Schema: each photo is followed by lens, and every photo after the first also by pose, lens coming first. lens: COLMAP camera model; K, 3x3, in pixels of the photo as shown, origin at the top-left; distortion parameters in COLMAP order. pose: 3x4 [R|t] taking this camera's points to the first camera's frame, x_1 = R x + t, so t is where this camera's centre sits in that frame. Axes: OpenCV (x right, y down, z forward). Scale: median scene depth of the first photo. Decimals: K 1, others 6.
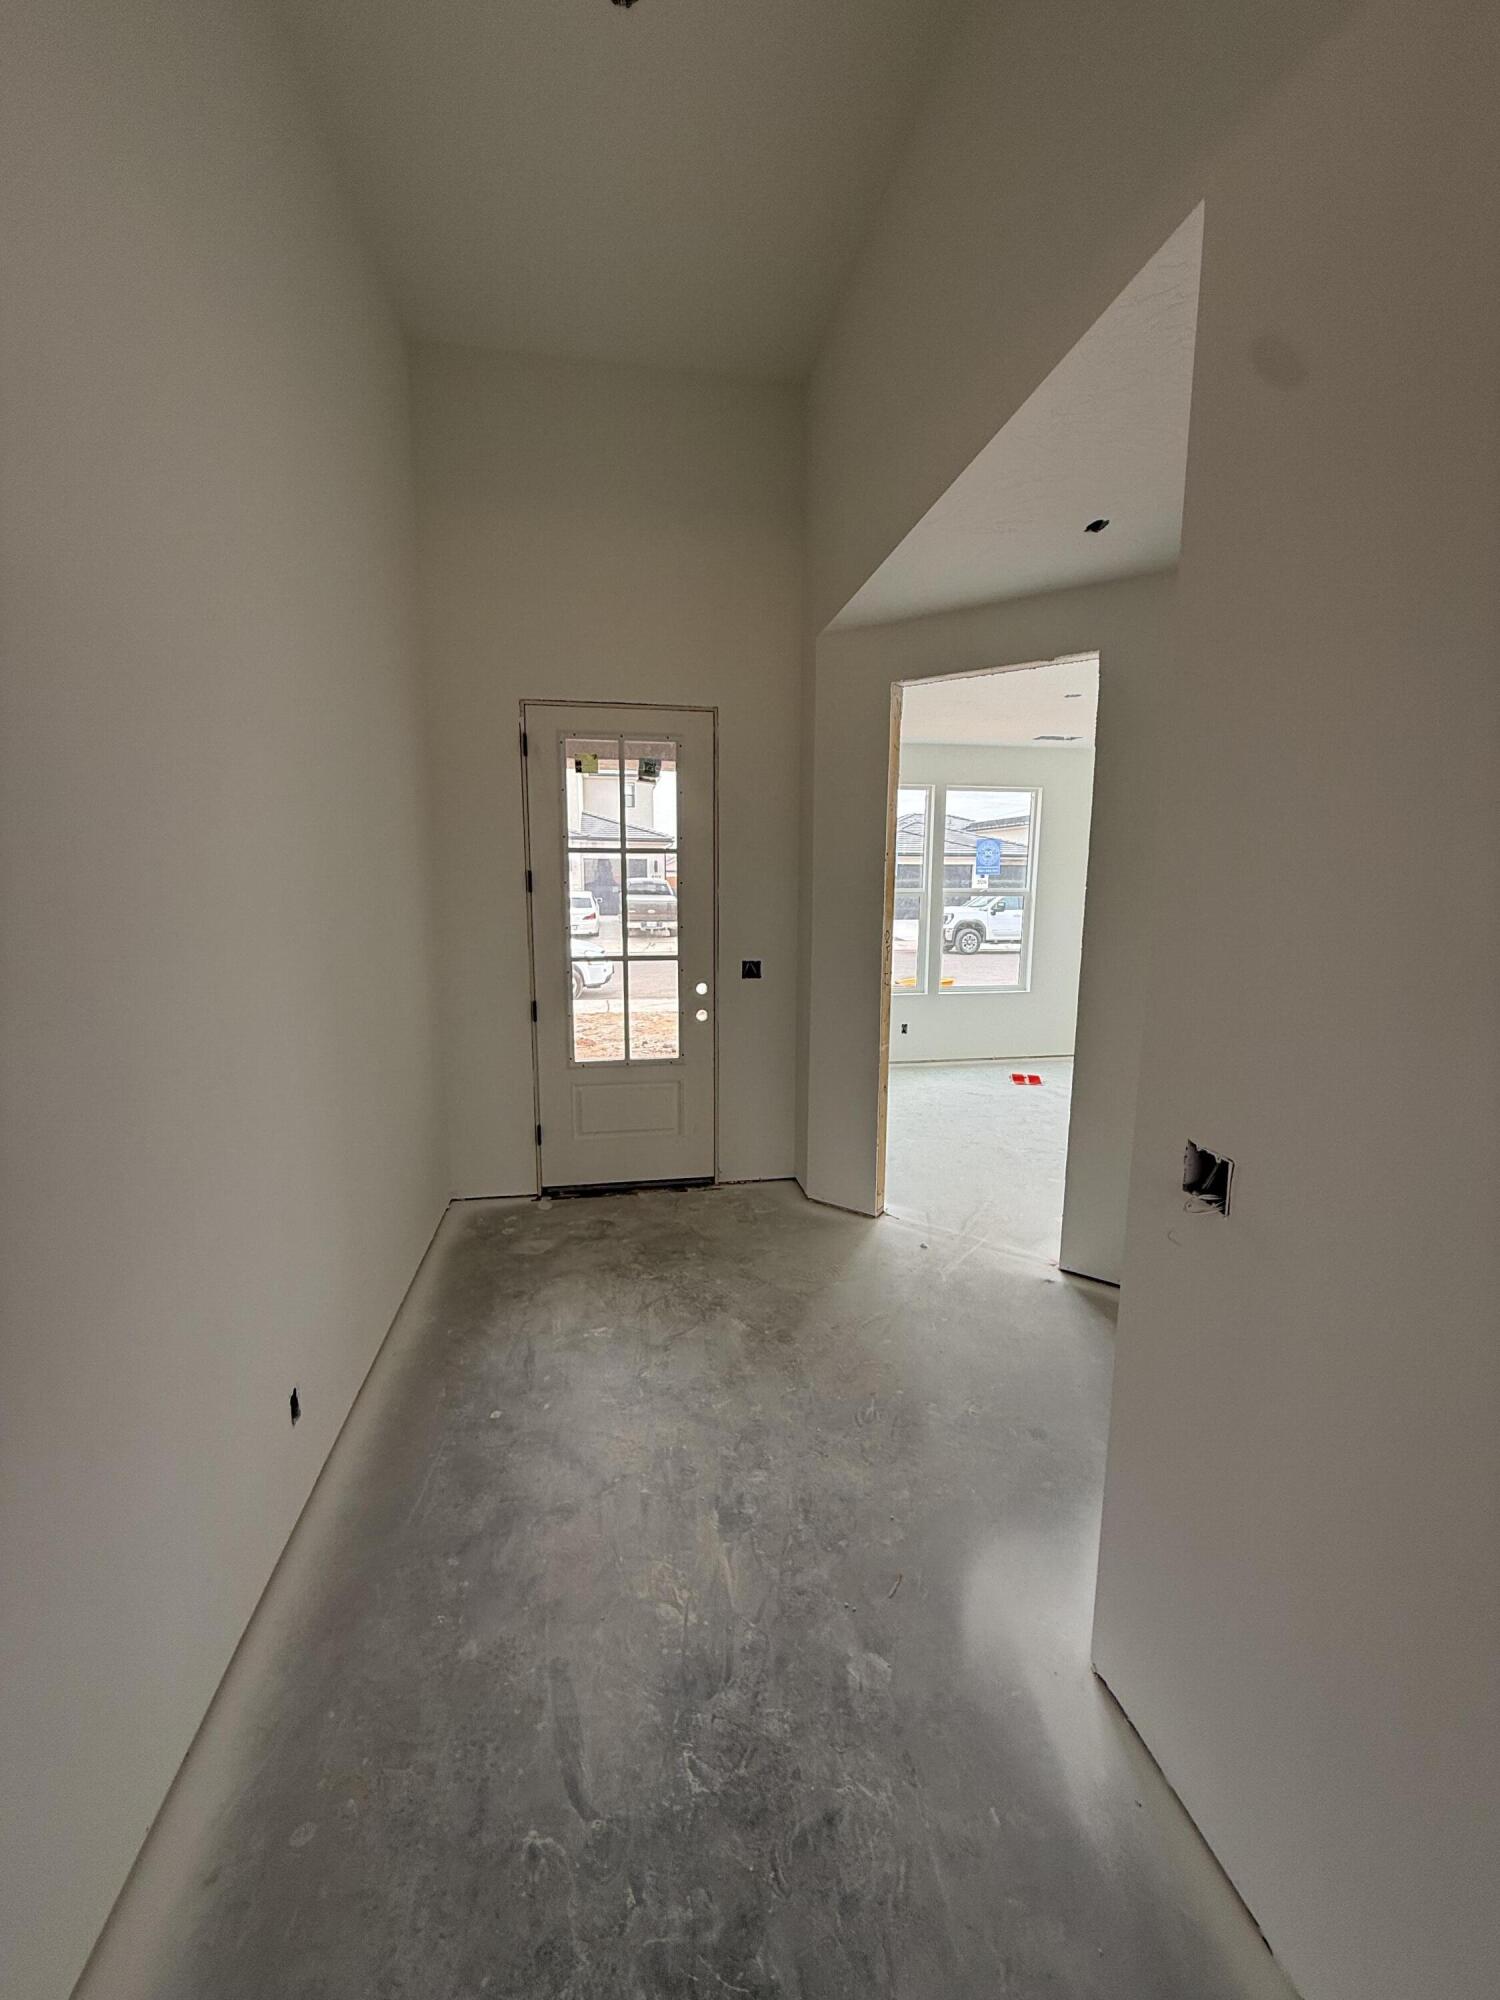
lens RADIAL K [[792.8, 0, 750.3], [0, 792.8, 994.4], [0, 0, 1]] dist [0.000098, 0.000139]
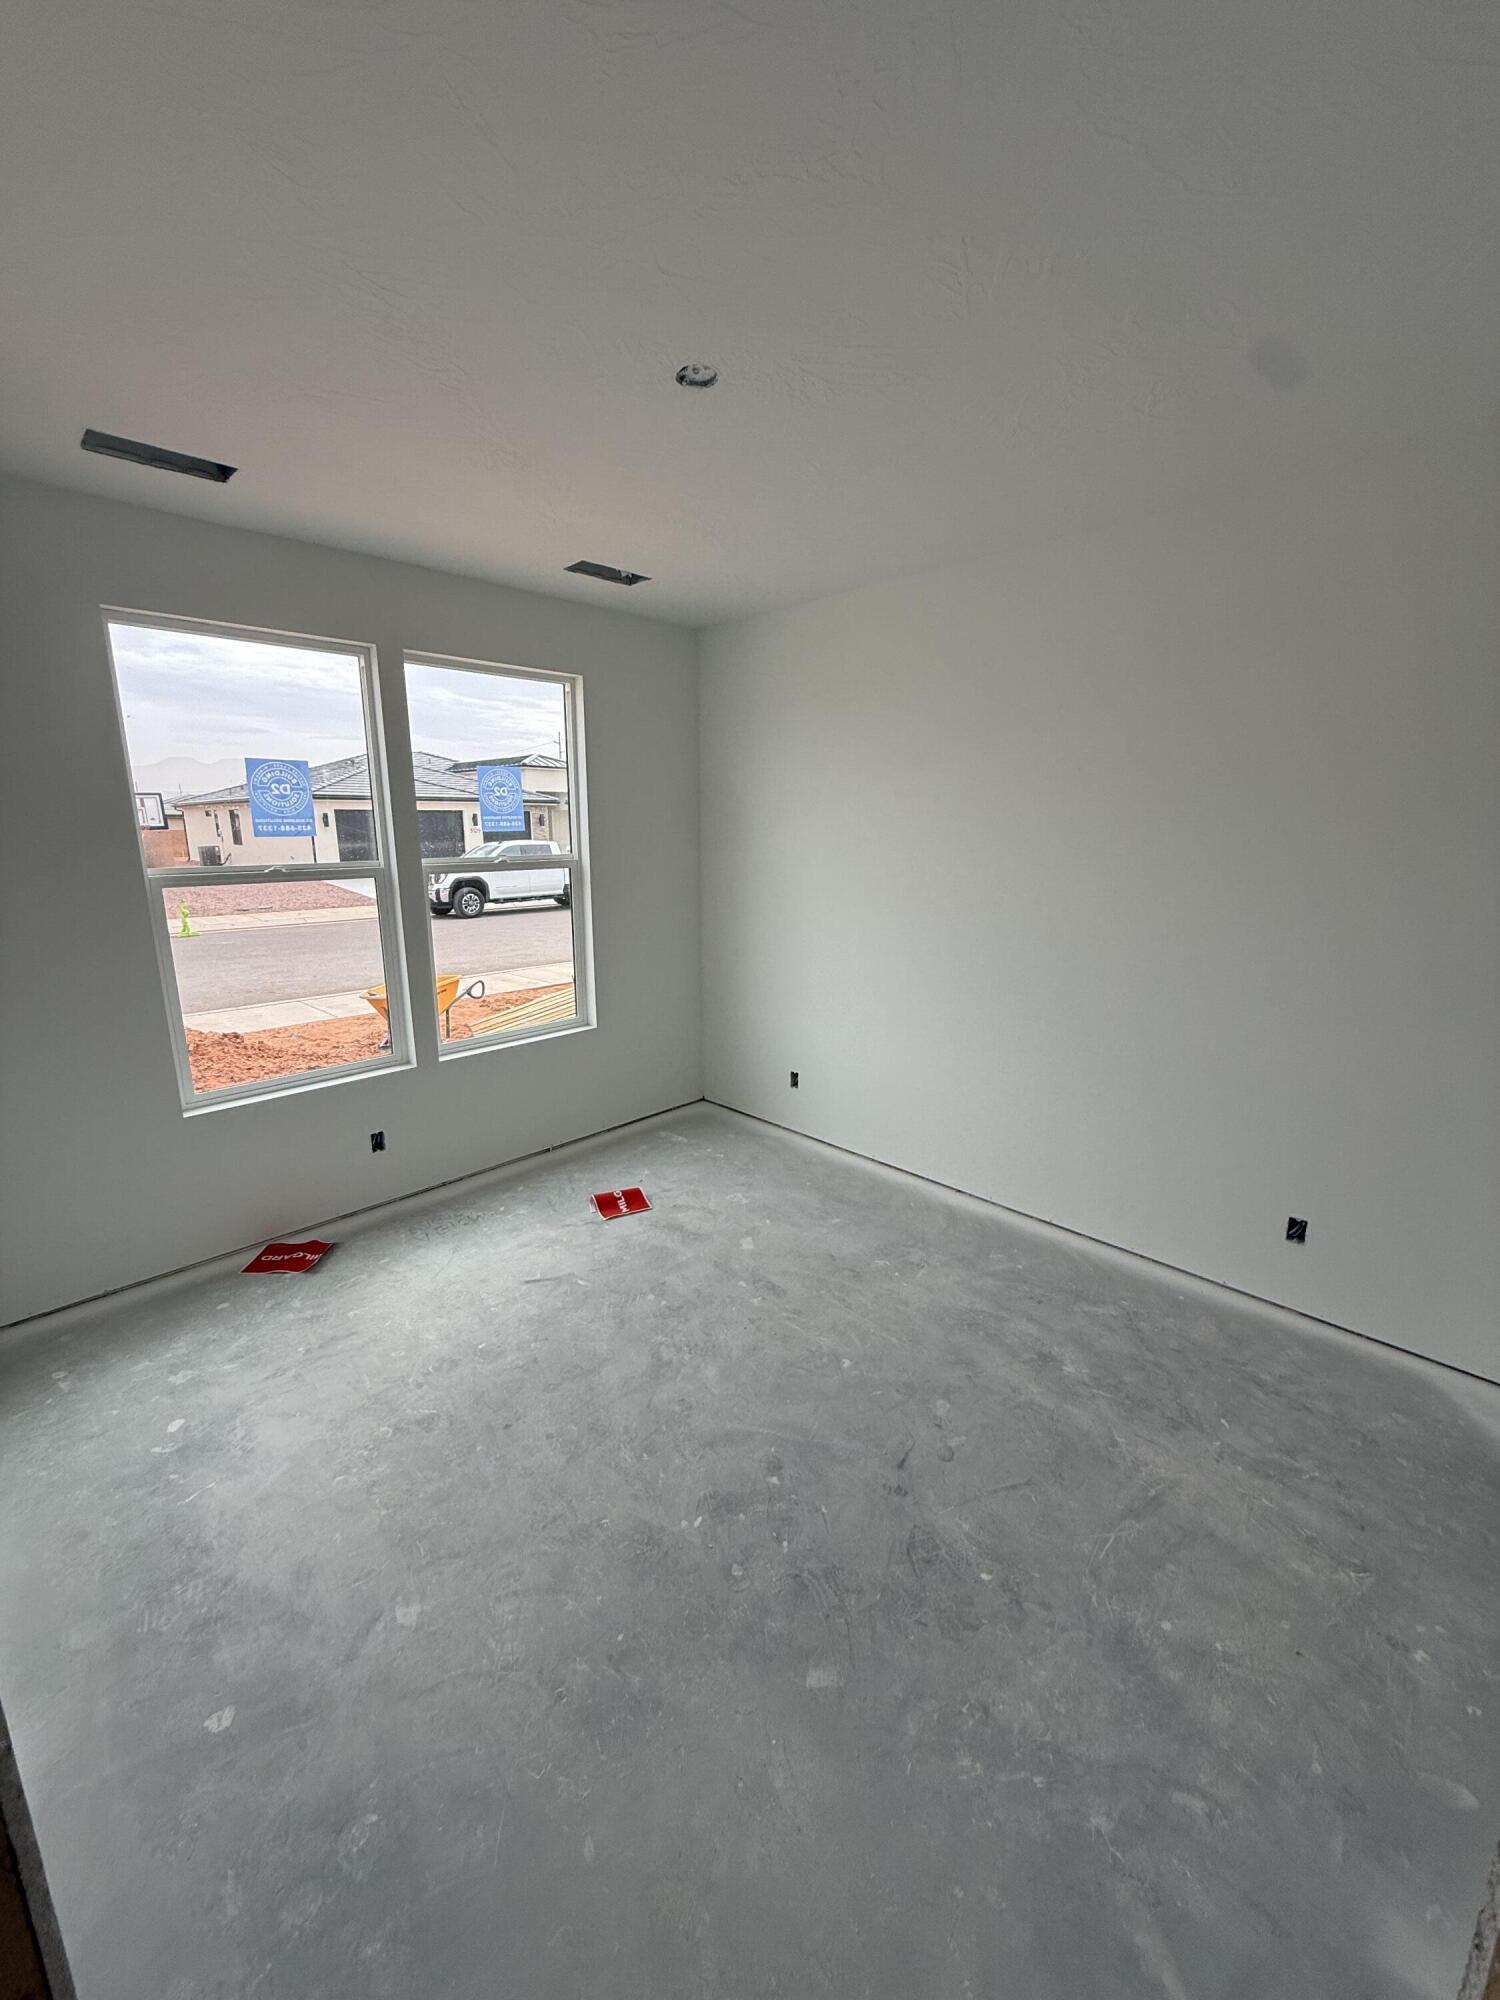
lens RADIAL K [[792.8, 0, 750.3], [0, 792.8, 994.4], [0, 0, 1]] dist [0.000098, 0.000139]
pose [[0.818372, -0.126931, 0.560497, 0.113530], [0.088809, 0.991520, 0.094872, -0.074070], [-0.567786, -0.027863, 0.822705, 0.437069]]
